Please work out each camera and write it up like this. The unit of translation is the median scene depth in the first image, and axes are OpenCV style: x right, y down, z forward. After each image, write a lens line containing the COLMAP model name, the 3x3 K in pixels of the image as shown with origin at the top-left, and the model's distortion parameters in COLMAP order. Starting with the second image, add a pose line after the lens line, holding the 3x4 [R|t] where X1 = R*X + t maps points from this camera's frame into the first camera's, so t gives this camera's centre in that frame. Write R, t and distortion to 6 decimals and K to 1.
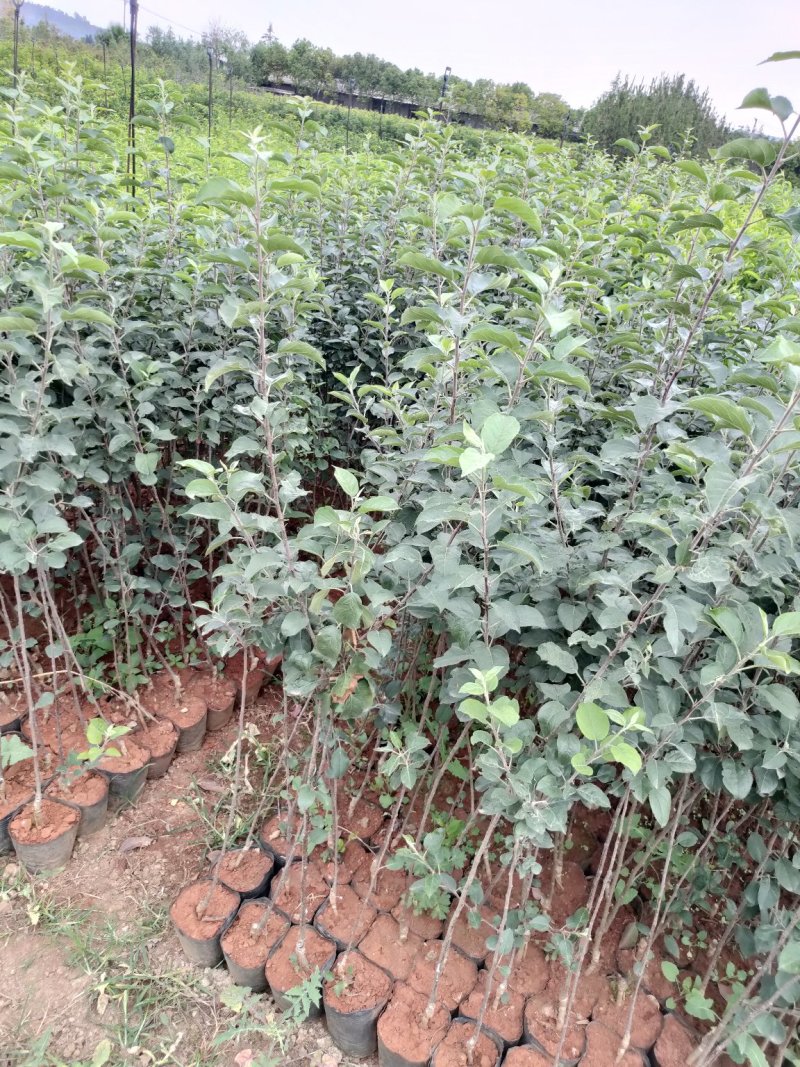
lens RADIAL K [[772.0, 0, 400.0], [0, 772.0, 533.5], [0, 0, 1]] dist [0.004406, -0.003166]
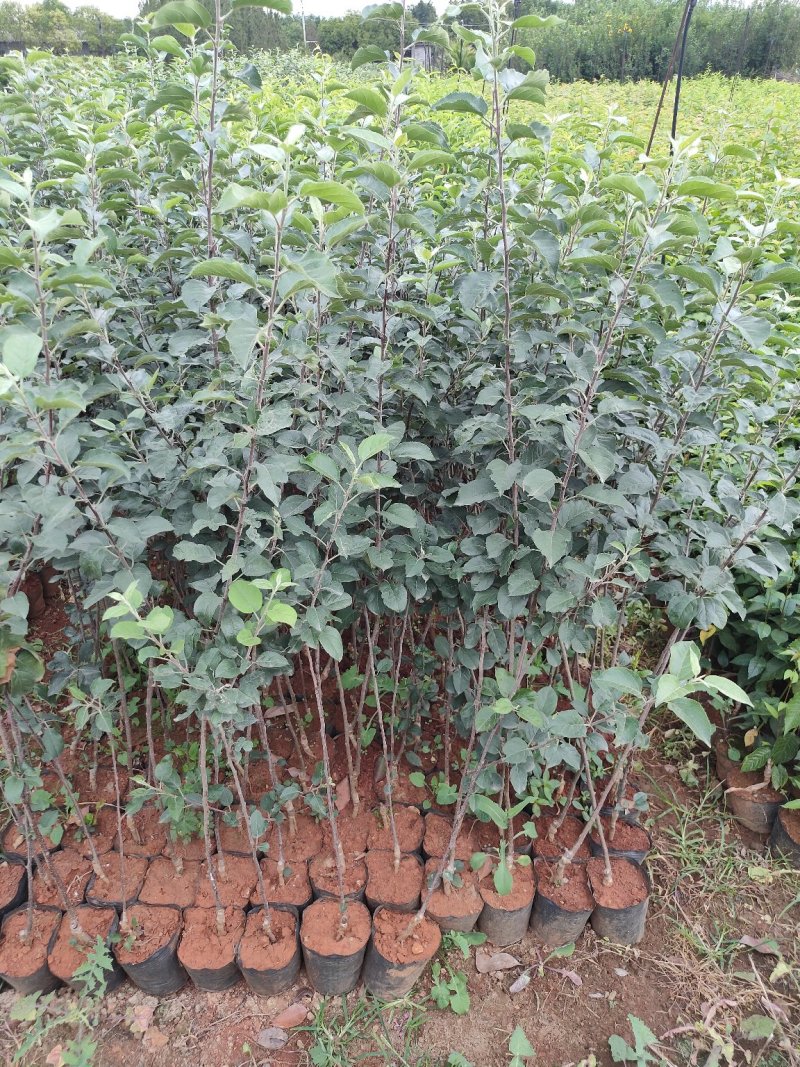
lens RADIAL K [[772.0, 0, 400.0], [0, 772.0, 533.5], [0, 0, 1]] dist [0.004406, -0.003166]
pose [[0.886814, -0.356168, 0.294459, 0.130748], [0.329321, 0.934076, 0.138021, 0.073003], [-0.324206, -0.025428, 0.945645, -0.046194]]
